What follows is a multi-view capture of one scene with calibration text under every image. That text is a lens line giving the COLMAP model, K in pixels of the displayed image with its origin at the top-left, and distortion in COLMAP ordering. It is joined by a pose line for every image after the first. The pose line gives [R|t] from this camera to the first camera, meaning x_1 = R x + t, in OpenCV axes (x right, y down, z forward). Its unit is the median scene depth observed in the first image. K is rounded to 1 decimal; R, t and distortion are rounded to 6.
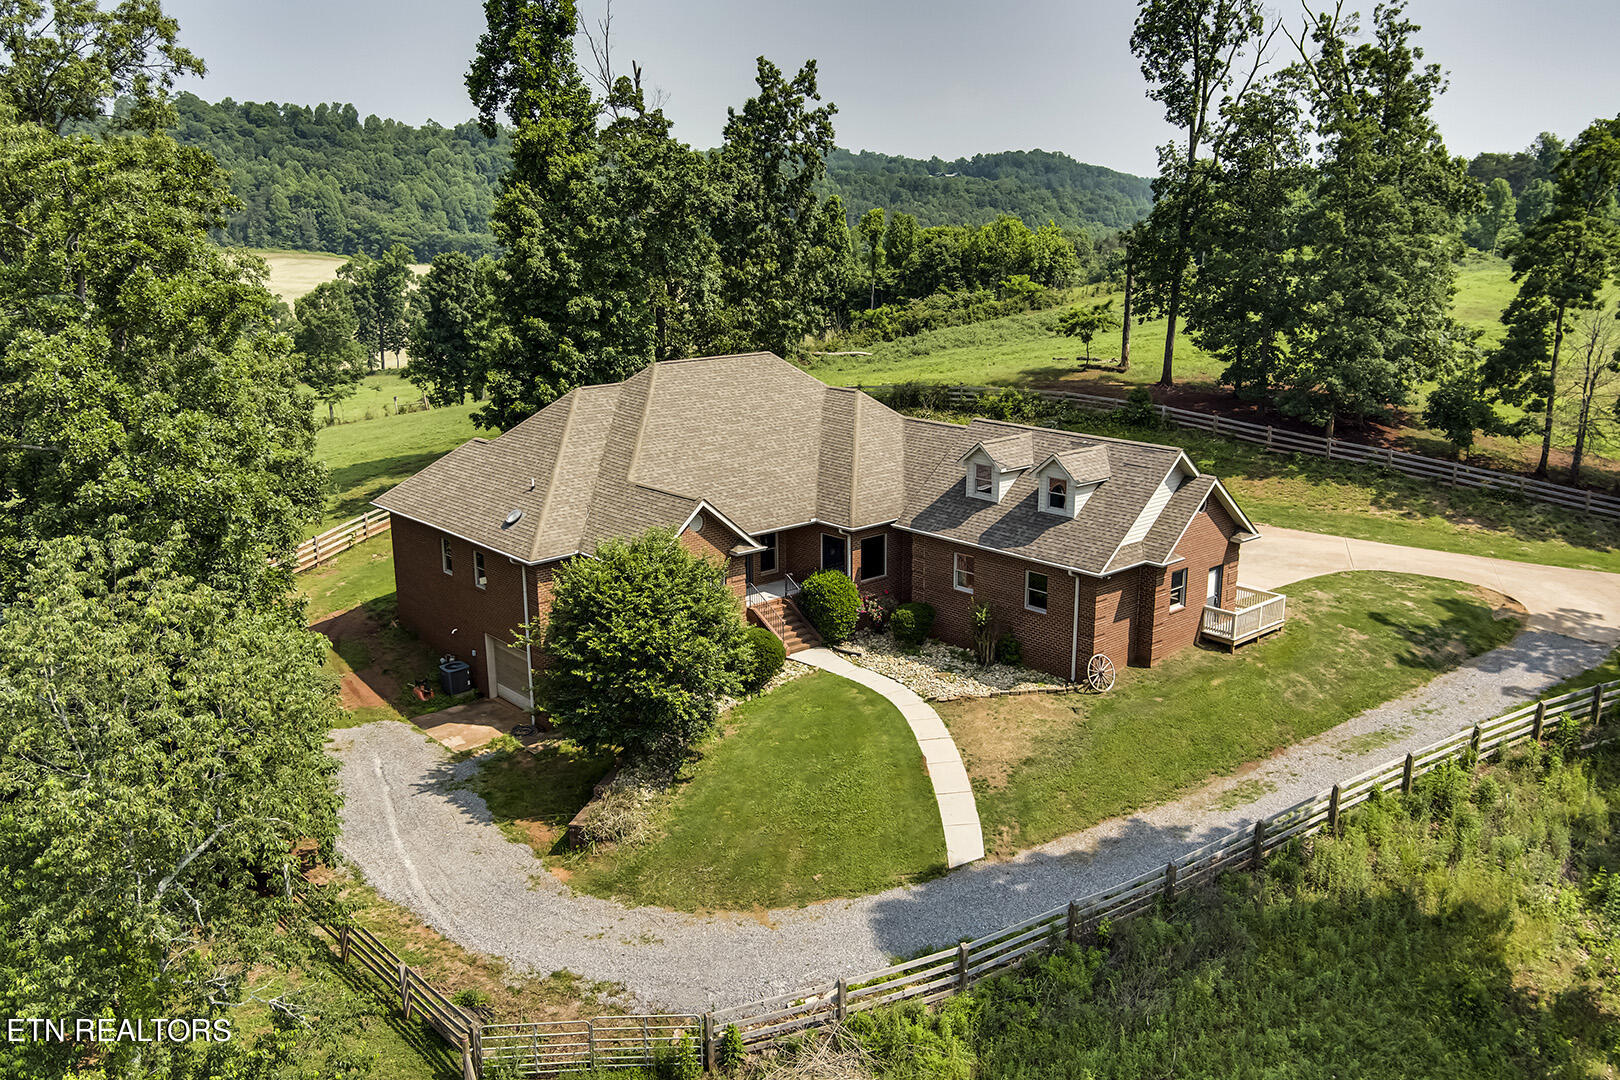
lens RADIAL K [[1372.1, 0, 810.0], [0, 1372.1, 540.0], [0, 0, 1]] dist [-0.059129, 0.000962]
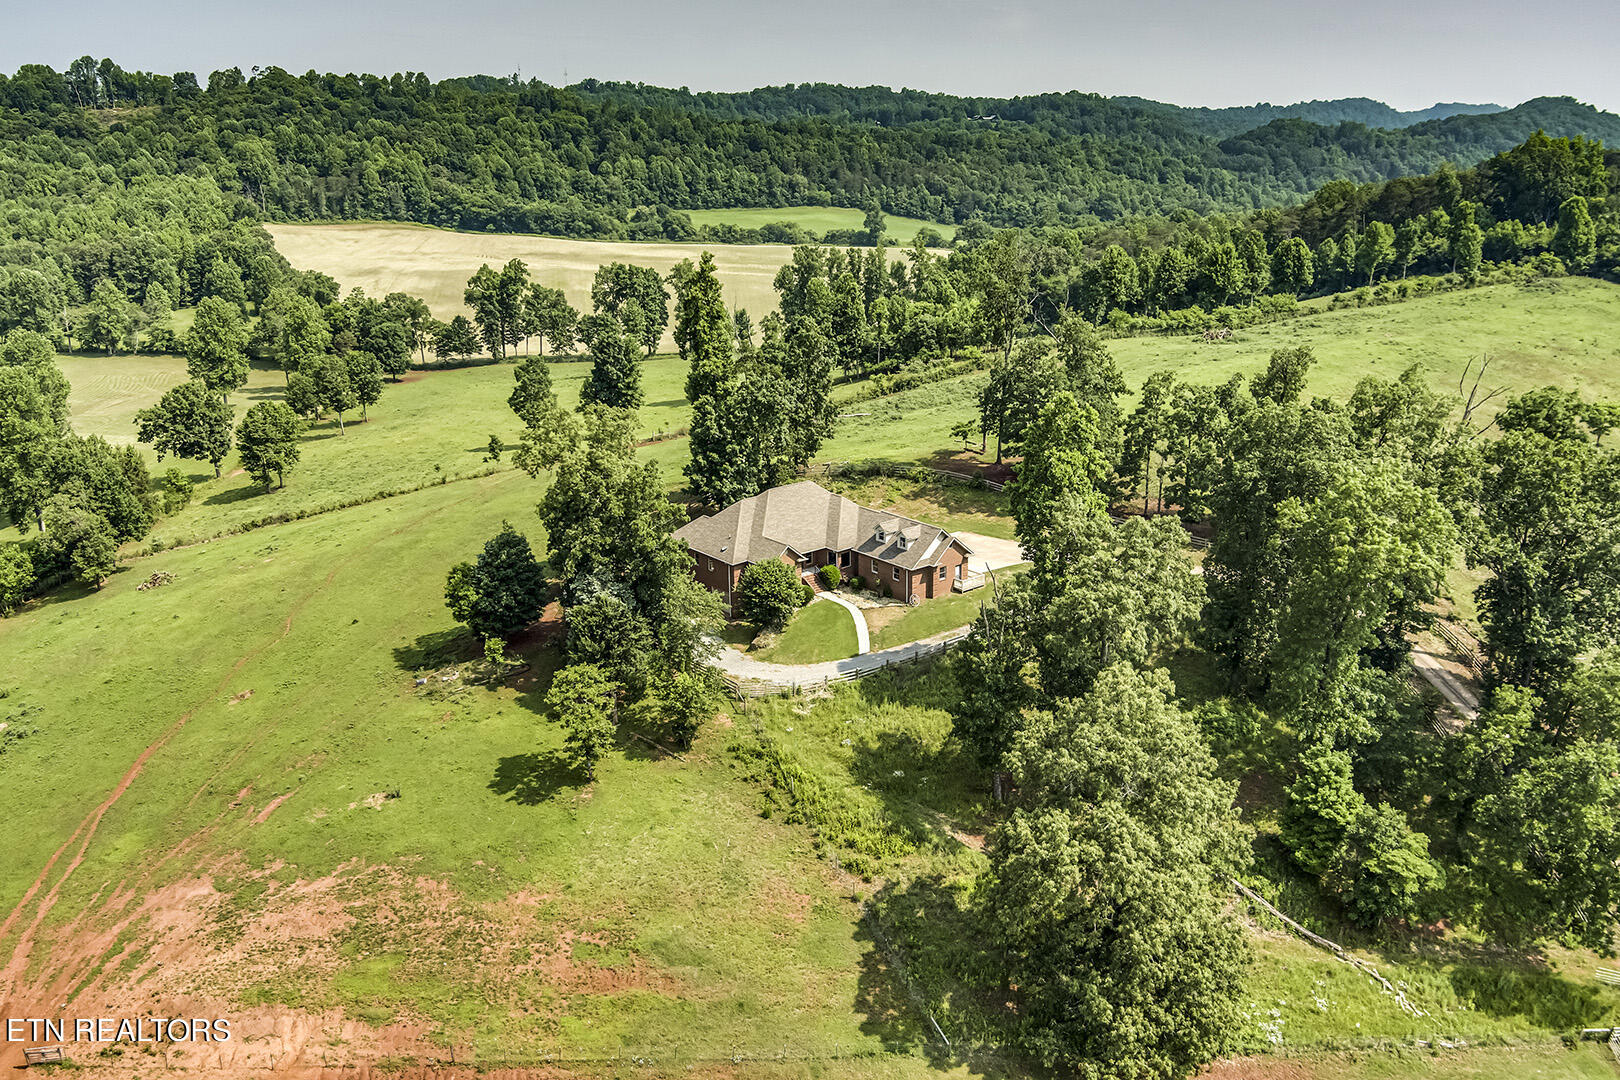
lens RADIAL K [[1372.1, 0, 810.0], [0, 1372.1, 540.0], [0, 0, 1]] dist [-0.059129, 0.000962]
pose [[0.999501, 0.001563, -0.031545, 0.063046], [0.000111, 0.998595, 0.052991, -0.183408], [0.031583, -0.052968, 0.998097, -1.891732]]
